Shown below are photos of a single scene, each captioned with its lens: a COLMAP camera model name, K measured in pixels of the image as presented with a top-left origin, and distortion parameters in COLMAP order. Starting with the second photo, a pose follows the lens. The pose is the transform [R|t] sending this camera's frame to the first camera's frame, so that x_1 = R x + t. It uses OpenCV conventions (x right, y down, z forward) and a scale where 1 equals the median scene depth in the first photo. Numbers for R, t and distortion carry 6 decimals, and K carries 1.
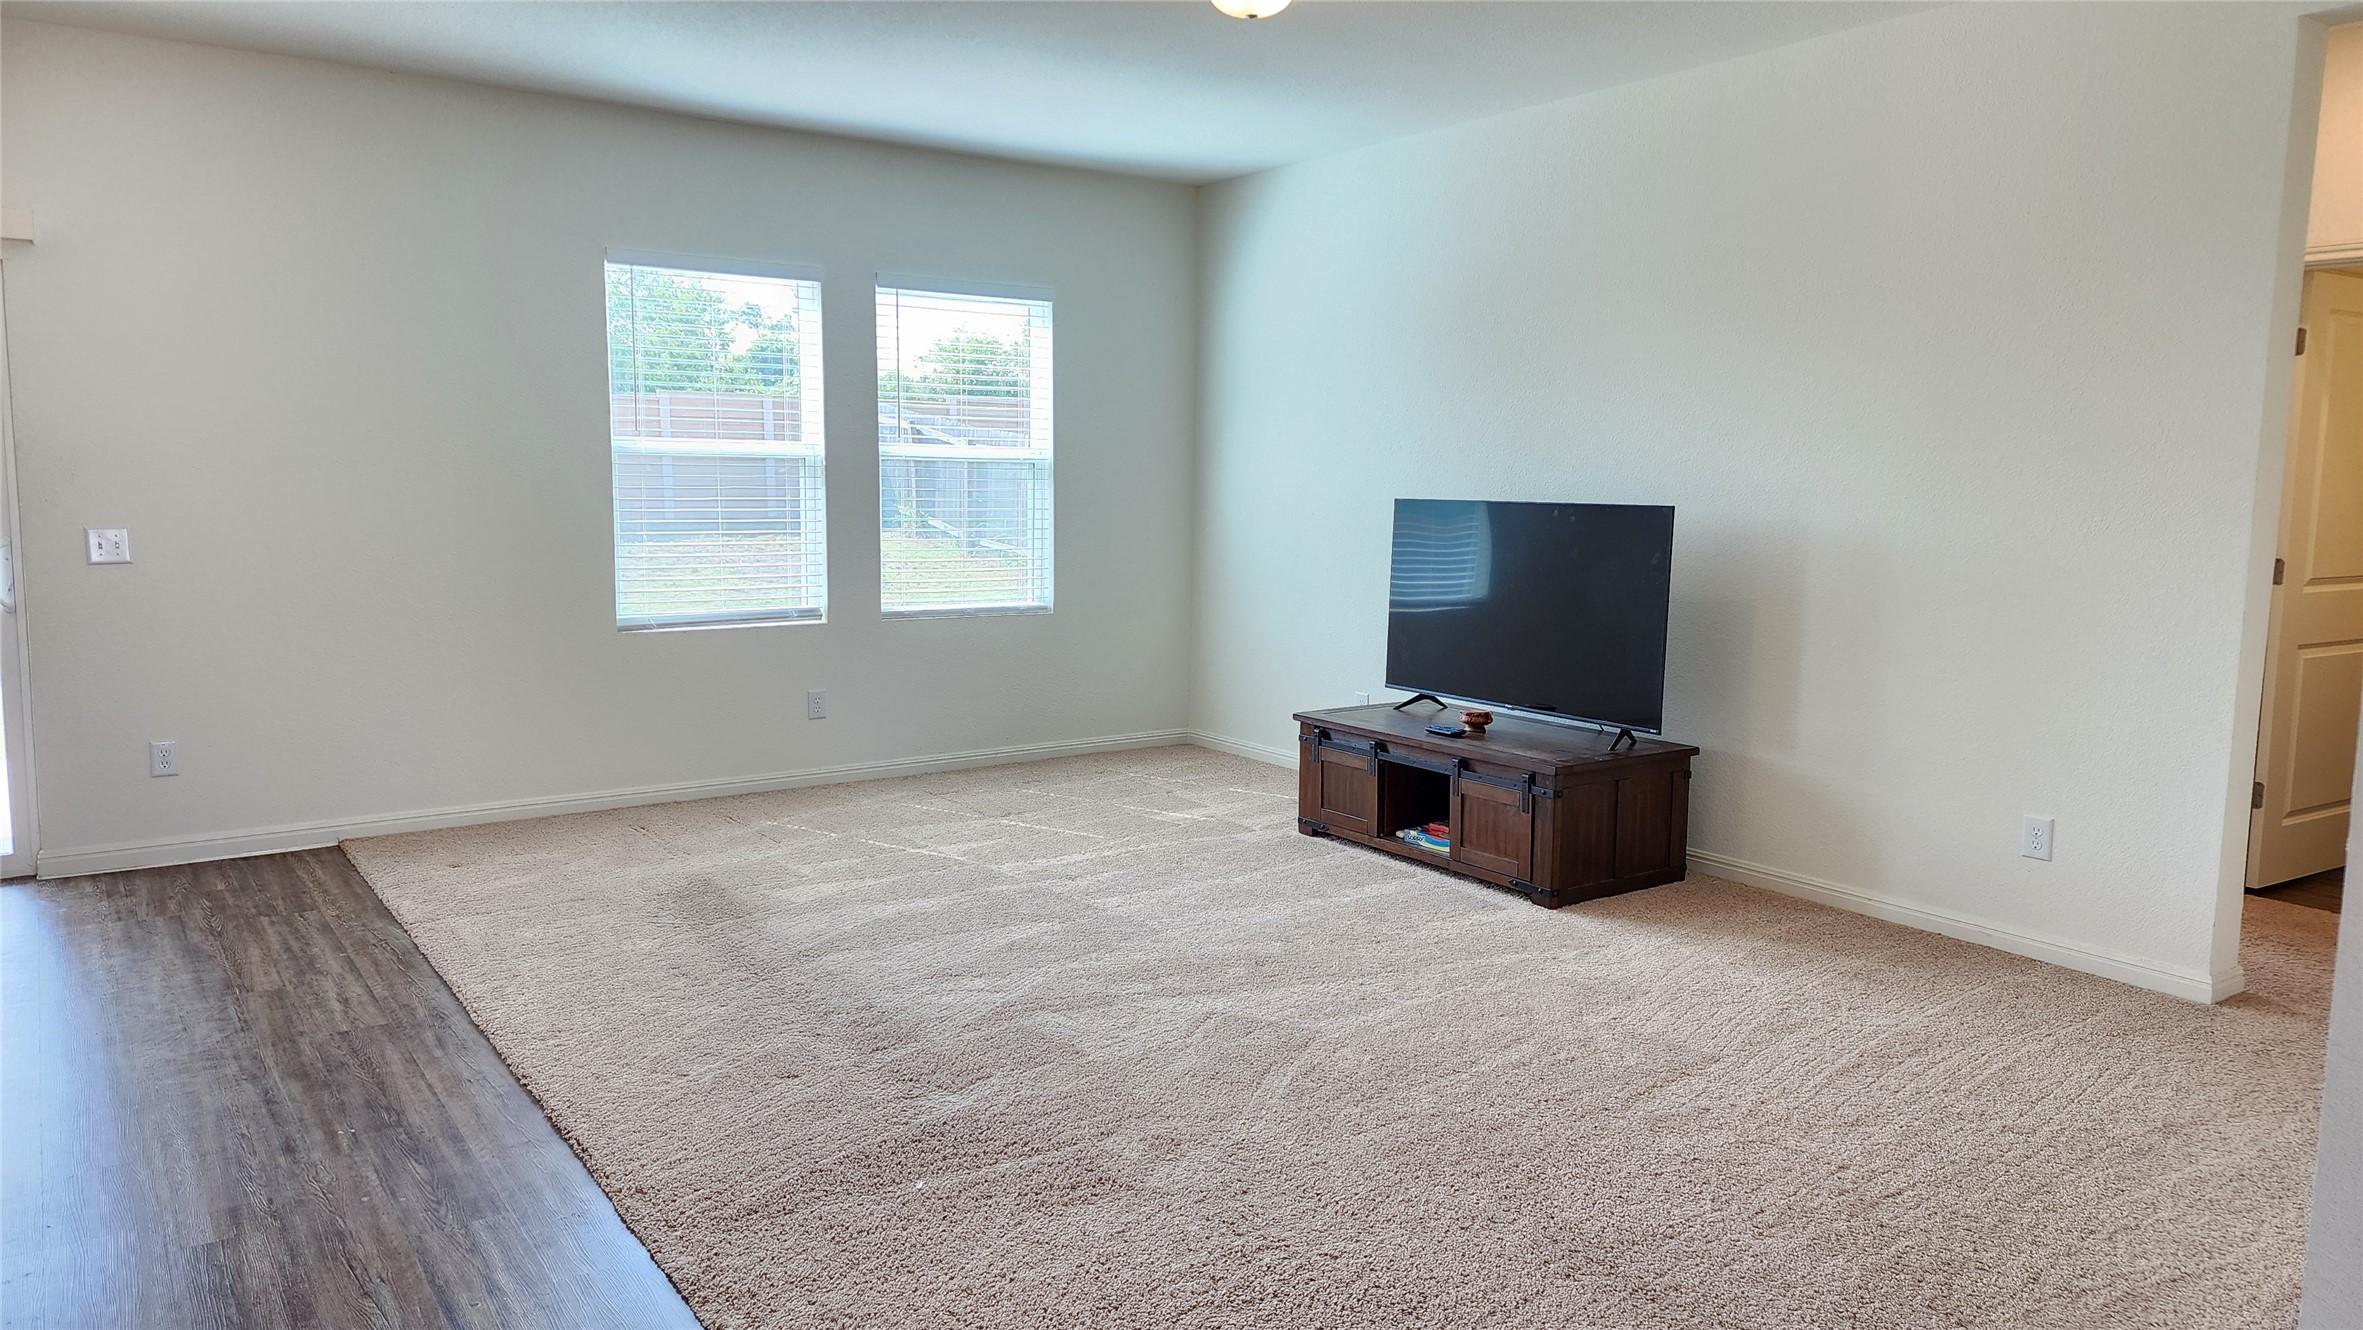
lens RADIAL K [[1566.1, 0, 1180.5], [0, 1566.1, 645.2], [0, 0, 1]] dist [0.067858, -0.060871]
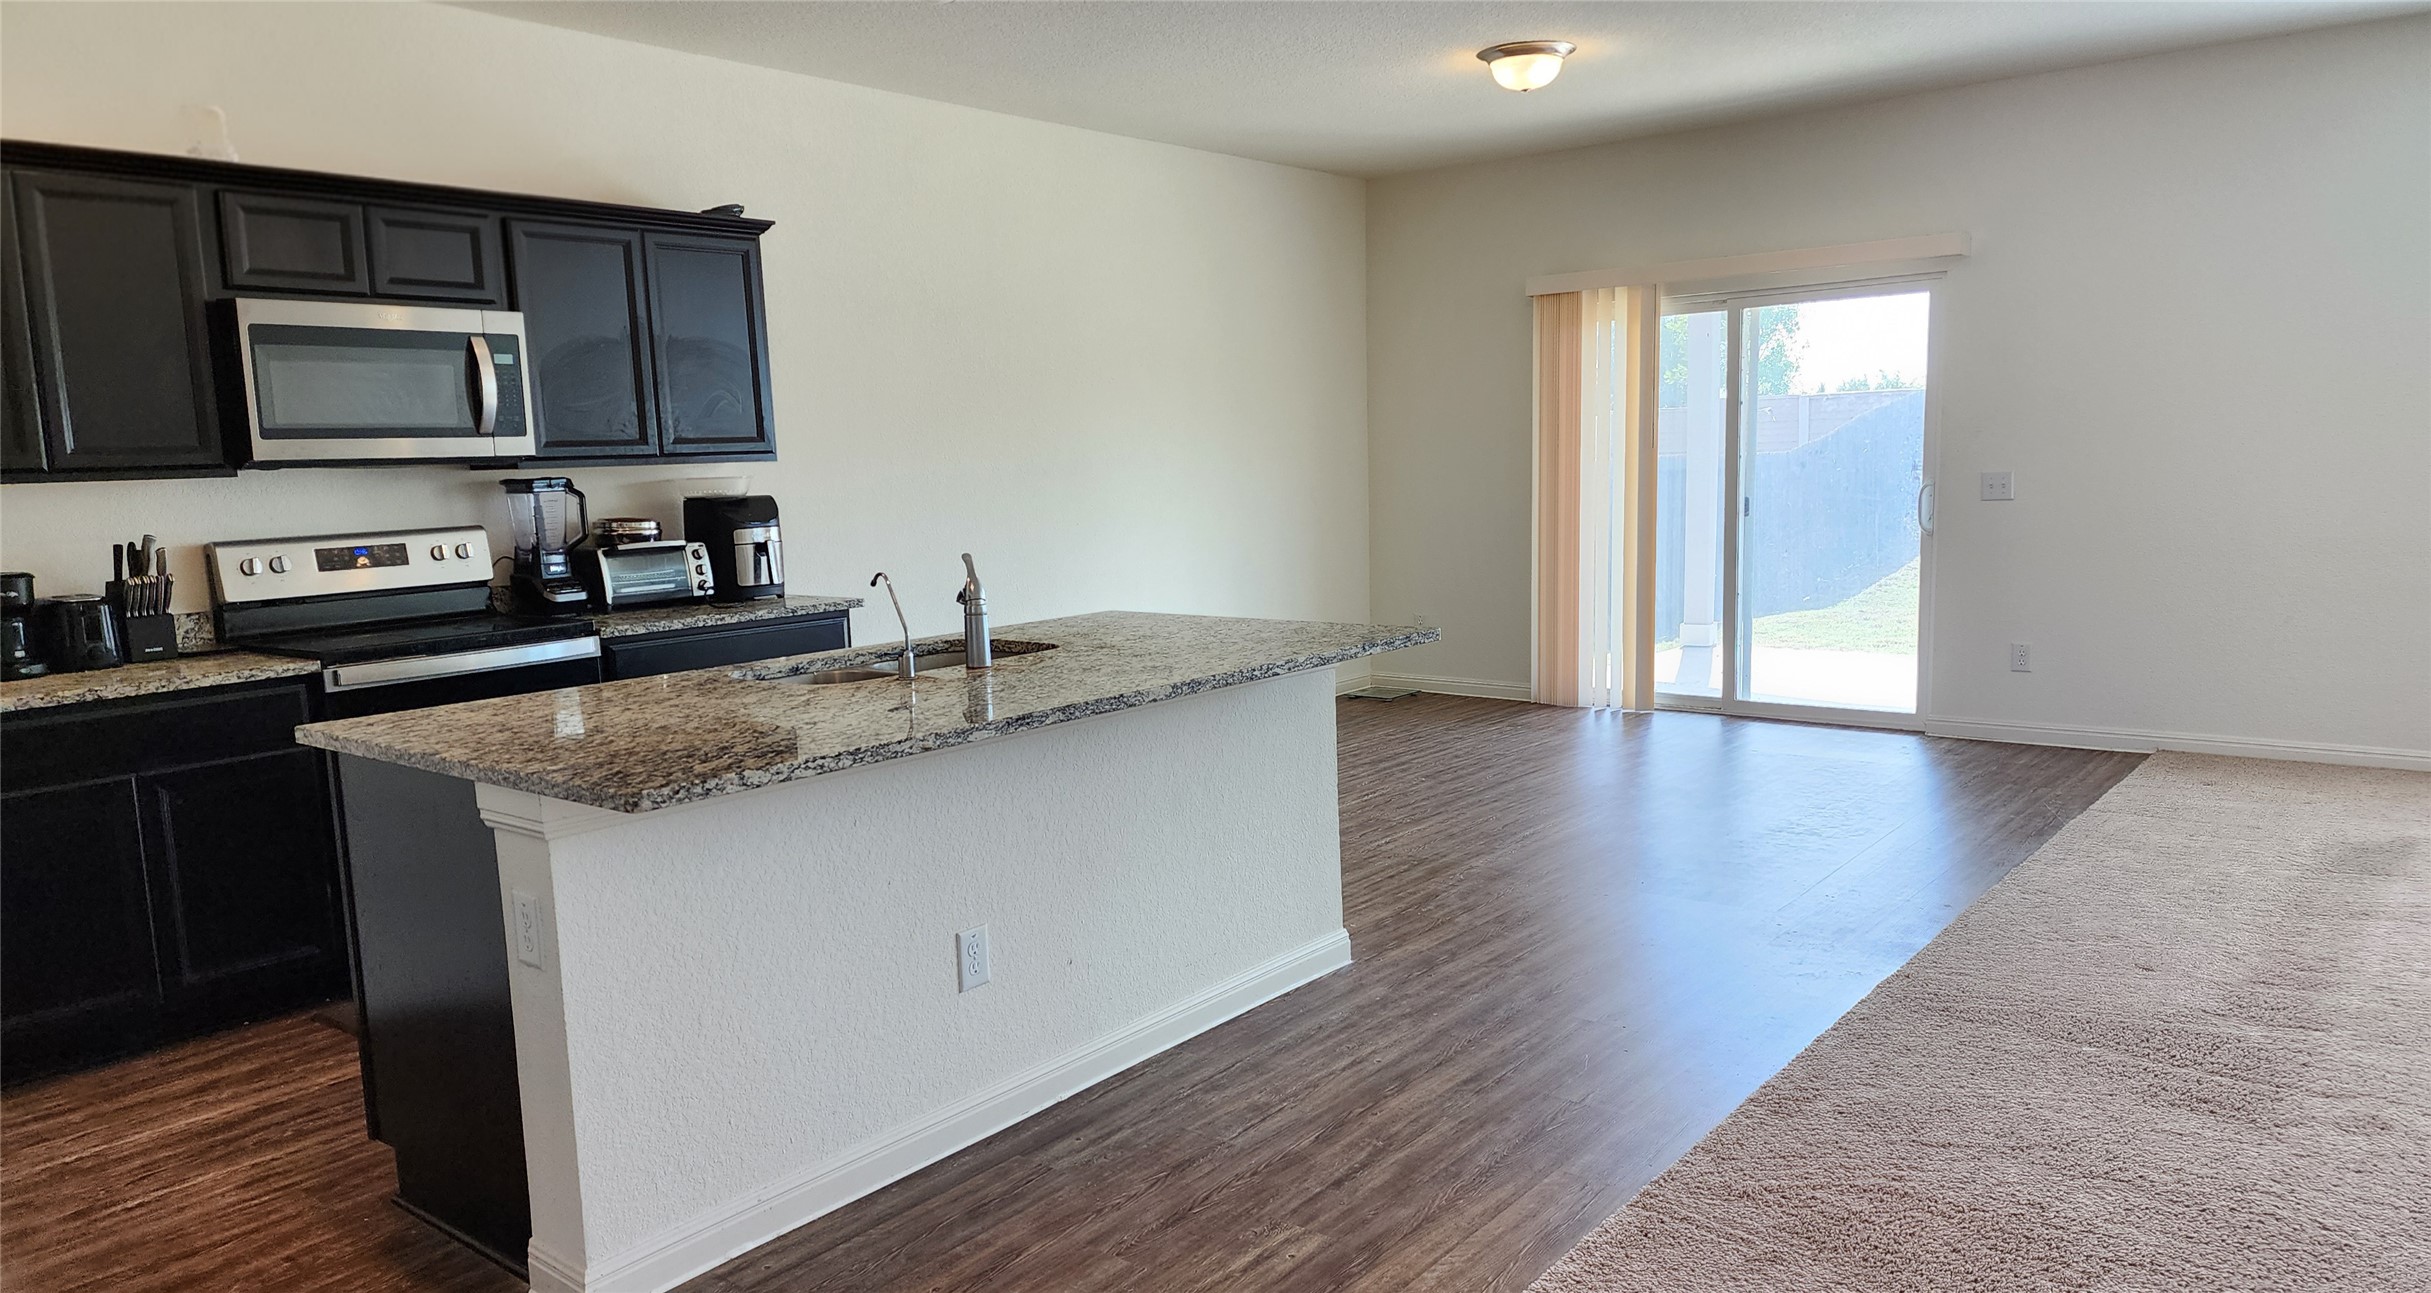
lens RADIAL K [[1611.9, 0, 1214.7], [0, 1611.9, 663.4], [0, 0, 1]] dist [0.040464, -0.028820]
pose [[0.272477, 0.105779, -0.956330, 0.559314], [-0.071900, 0.993398, 0.089394, 0.004531], [0.959472, 0.044402, 0.278283, 0.042684]]
